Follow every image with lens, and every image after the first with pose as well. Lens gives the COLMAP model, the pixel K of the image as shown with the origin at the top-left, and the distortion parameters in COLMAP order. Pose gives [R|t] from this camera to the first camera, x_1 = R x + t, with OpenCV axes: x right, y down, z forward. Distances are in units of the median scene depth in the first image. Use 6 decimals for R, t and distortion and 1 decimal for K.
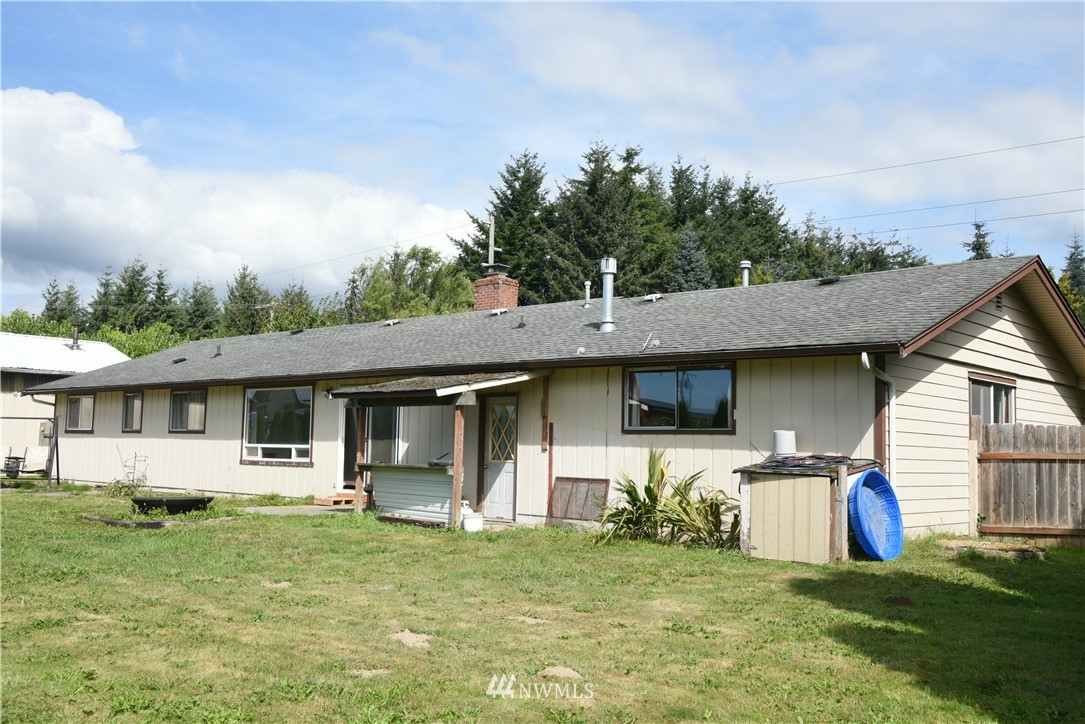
lens RADIAL K [[1020.7, 0, 539.2], [0, 1020.7, 360.2], [0, 0, 1]] dist [0.011663, 0.002894]
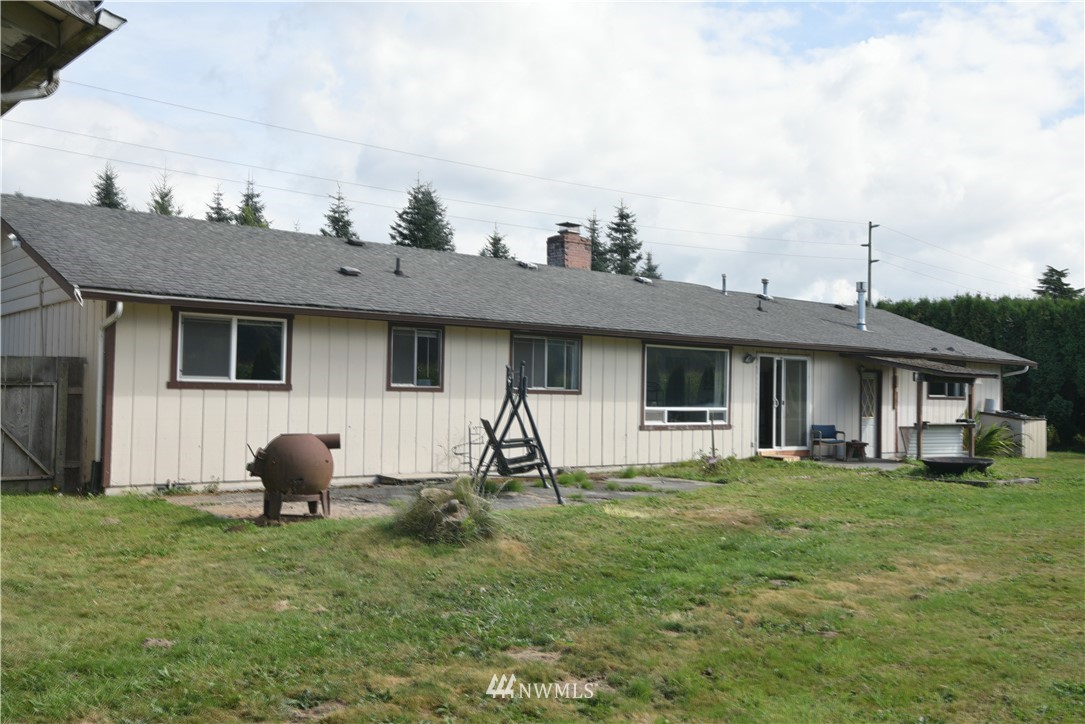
lens RADIAL K [[1020.7, 0, 539.2], [0, 1020.7, 360.2], [0, 0, 1]] dist [0.011663, 0.002894]
pose [[0.148344, 0.031693, 0.988428, -1.186427], [-0.085294, 0.996172, -0.019140, 0.068034], [-0.985251, -0.081468, 0.150479, 0.983683]]
